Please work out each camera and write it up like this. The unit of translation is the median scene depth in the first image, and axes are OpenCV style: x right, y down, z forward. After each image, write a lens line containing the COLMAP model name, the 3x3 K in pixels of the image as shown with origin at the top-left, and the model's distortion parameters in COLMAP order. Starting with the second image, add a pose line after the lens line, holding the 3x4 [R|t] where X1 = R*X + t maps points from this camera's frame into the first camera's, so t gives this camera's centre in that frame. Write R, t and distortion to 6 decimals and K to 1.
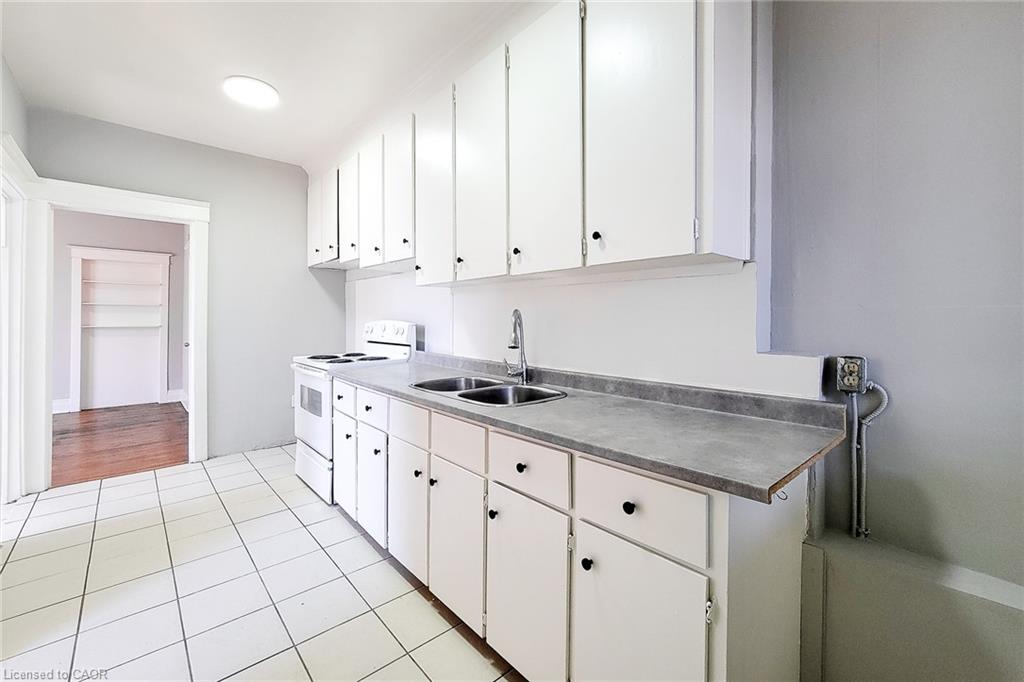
lens RADIAL K [[426.9, 0, 510.1], [0, 426.9, 324.6], [0, 0, 1]] dist [0.002405, -0.001224]
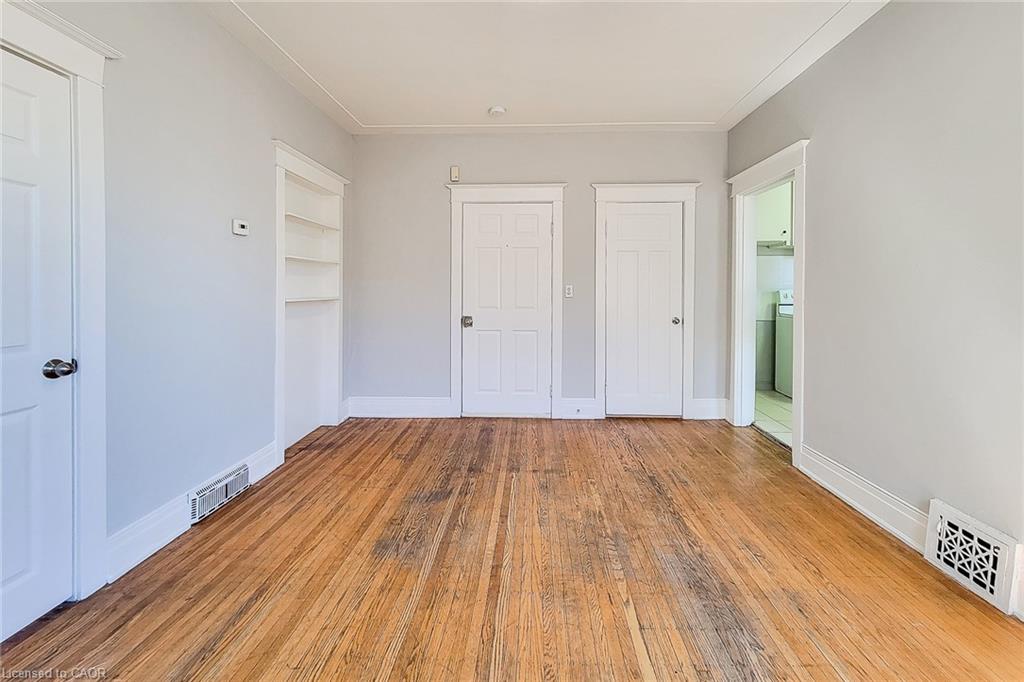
lens RADIAL K [[426.9, 0, 533.6], [0, 426.9, 294.8], [0, 0, 1]] dist [0.002405, -0.001224]
pose [[0.672308, -0.009877, 0.740206, -1.140176], [0.004593, 0.999947, 0.009171, -0.005293], [-0.740258, -0.002766, 0.672318, 0.408121]]
